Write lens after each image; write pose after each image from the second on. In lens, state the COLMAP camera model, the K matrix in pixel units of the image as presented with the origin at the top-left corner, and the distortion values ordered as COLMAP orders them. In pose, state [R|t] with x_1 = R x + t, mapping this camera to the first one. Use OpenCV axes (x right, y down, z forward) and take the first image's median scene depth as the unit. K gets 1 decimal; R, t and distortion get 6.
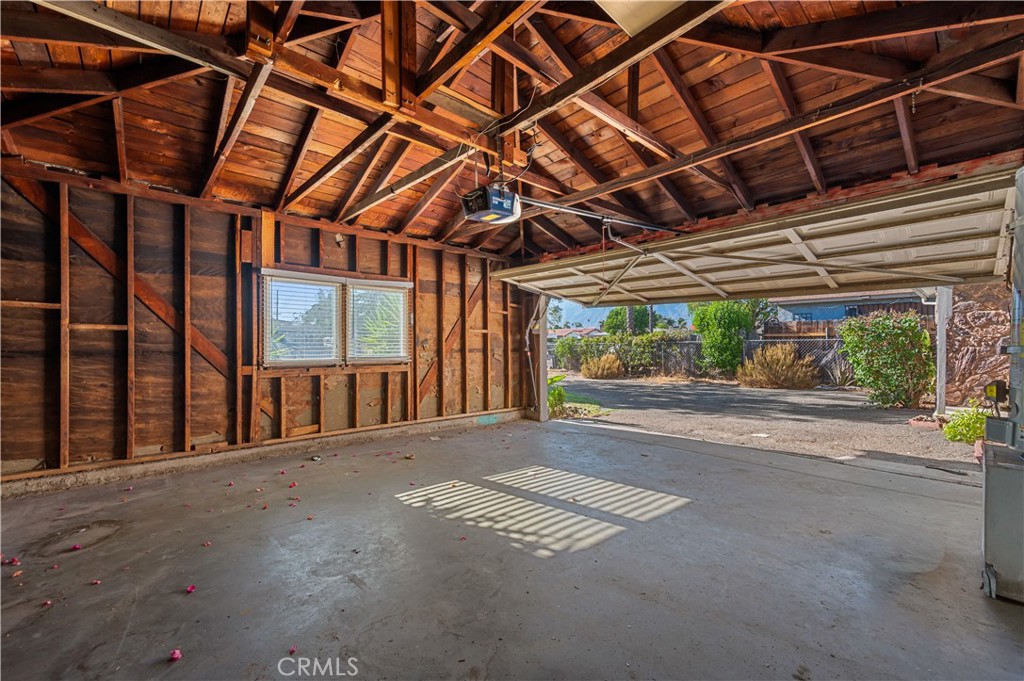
lens RADIAL K [[422.4, 0, 506.3], [0, 422.4, 345.7], [0, 0, 1]] dist [0.019033, -0.000083]
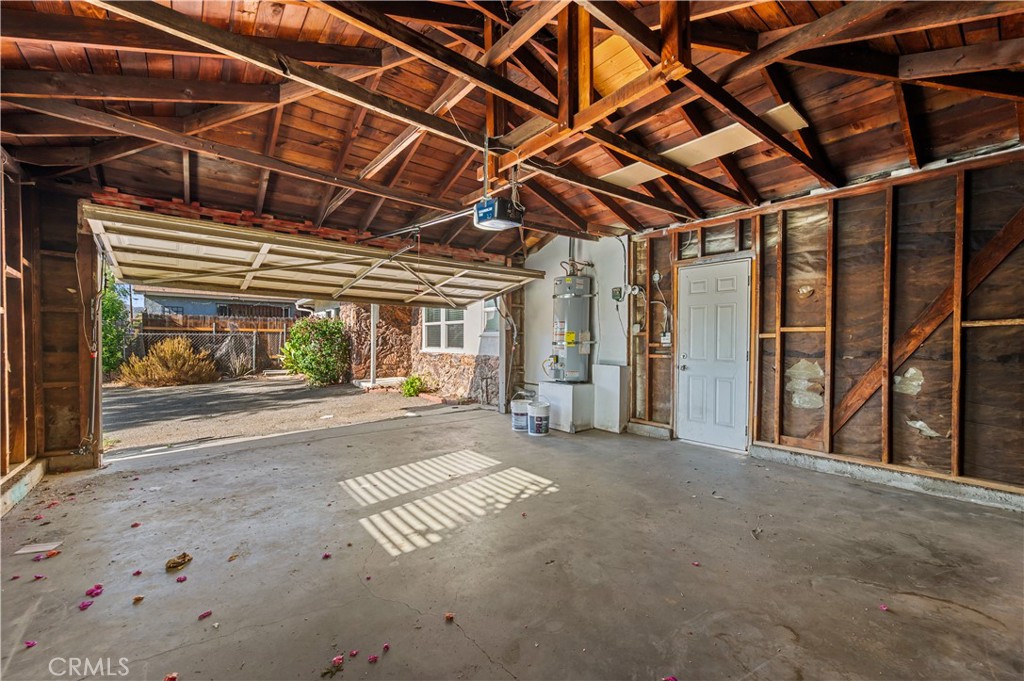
lens RADIAL K [[422.4, 0, 506.3], [0, 422.4, 345.7], [0, 0, 1]] dist [0.019033, -0.000083]
pose [[0.058067, -0.009710, 0.998265, -0.893431], [-0.003455, 0.999945, 0.009927, 0.002330], [-0.998307, -0.004026, 0.058030, 0.736346]]
